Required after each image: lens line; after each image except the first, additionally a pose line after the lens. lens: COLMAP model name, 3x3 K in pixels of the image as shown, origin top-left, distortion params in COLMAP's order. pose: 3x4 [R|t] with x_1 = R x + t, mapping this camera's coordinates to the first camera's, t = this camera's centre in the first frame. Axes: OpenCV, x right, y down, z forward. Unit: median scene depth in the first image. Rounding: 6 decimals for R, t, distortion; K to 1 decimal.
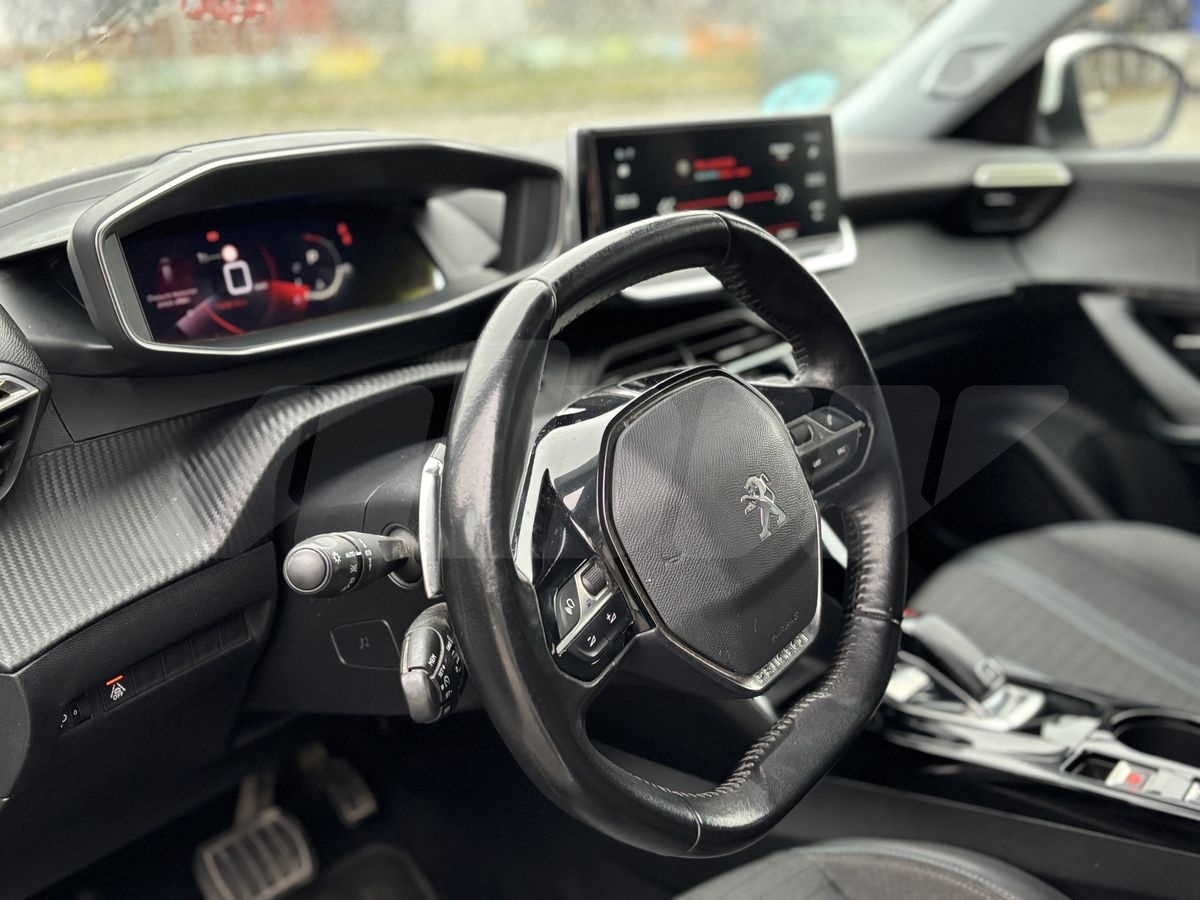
lens RADIAL K [[1220.3, 0, 600.0], [0, 1220.3, 450.0], [0, 0, 1]] dist [-0.005141, -0.009581]
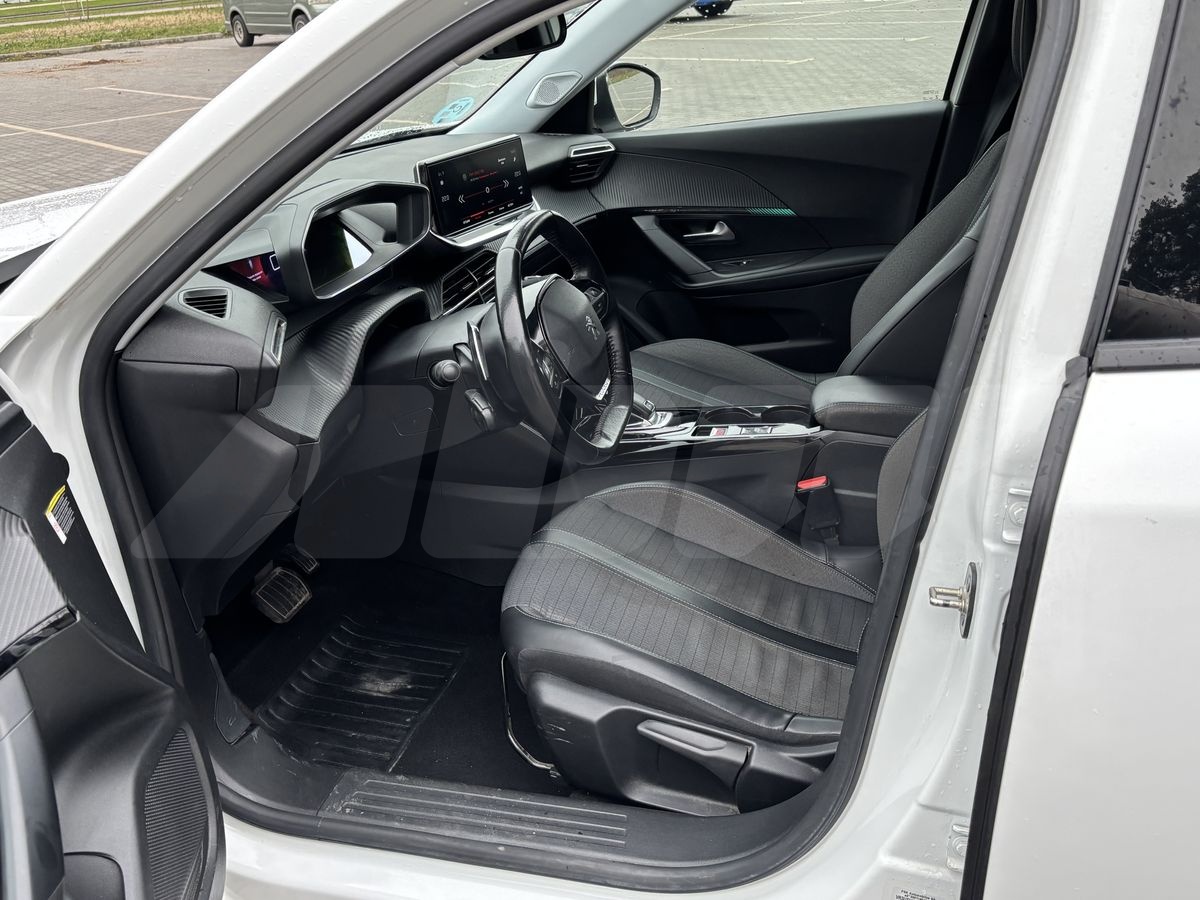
lens RADIAL K [[1100.3, 0, 600.0], [0, 1100.3, 450.0], [0, 0, 1]] dist [0.009210, 0.003988]
pose [[0.904578, -0.186329, 0.383432, -0.332918], [0.153635, 0.981472, 0.114497, 0.017202], [-0.397661, -0.044663, 0.916445, -0.476335]]
